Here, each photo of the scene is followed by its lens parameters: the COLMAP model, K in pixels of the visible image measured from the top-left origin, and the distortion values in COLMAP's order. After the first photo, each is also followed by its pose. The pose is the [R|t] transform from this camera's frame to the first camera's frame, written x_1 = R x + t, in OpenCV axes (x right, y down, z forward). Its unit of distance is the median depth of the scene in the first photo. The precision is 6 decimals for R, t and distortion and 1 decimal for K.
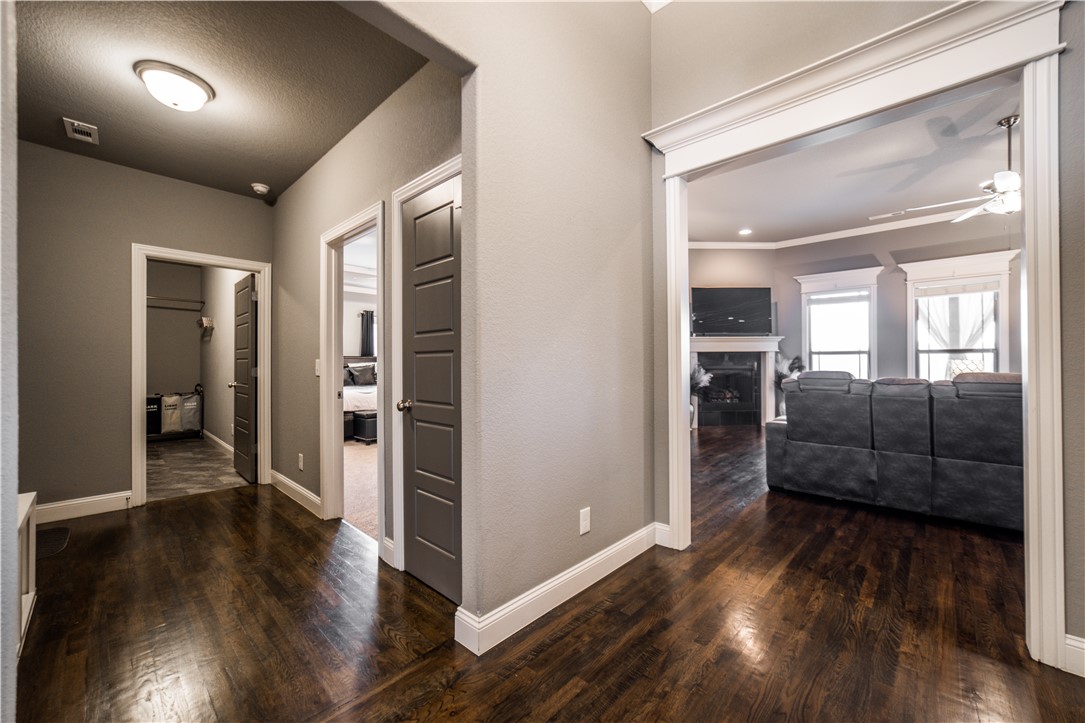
lens RADIAL K [[421.1, 0, 539.2], [0, 421.1, 361.1], [0, 0, 1]] dist [-0.024895, 0.009435]
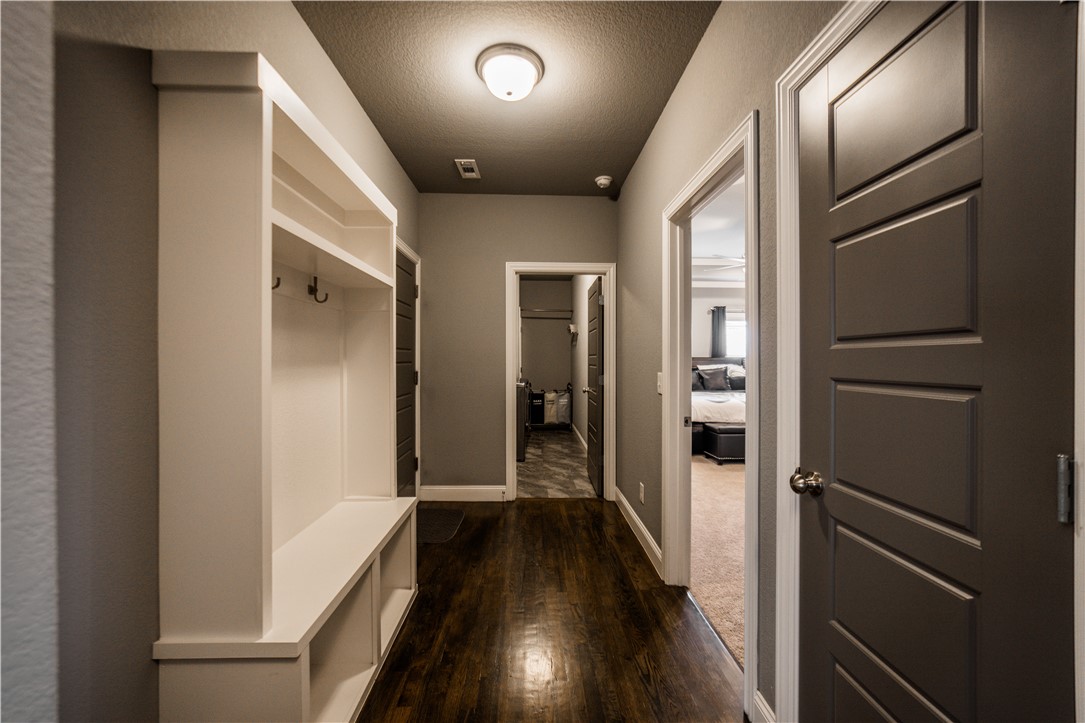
lens RADIAL K [[421.1, 0, 539.2], [0, 421.1, 361.1], [0, 0, 1]] dist [-0.024895, 0.009435]
pose [[0.705595, 0.004413, -0.708602, -0.108922], [0.001091, 0.999973, 0.007314, -0.025599], [0.708615, -0.005933, 0.705571, 0.235883]]
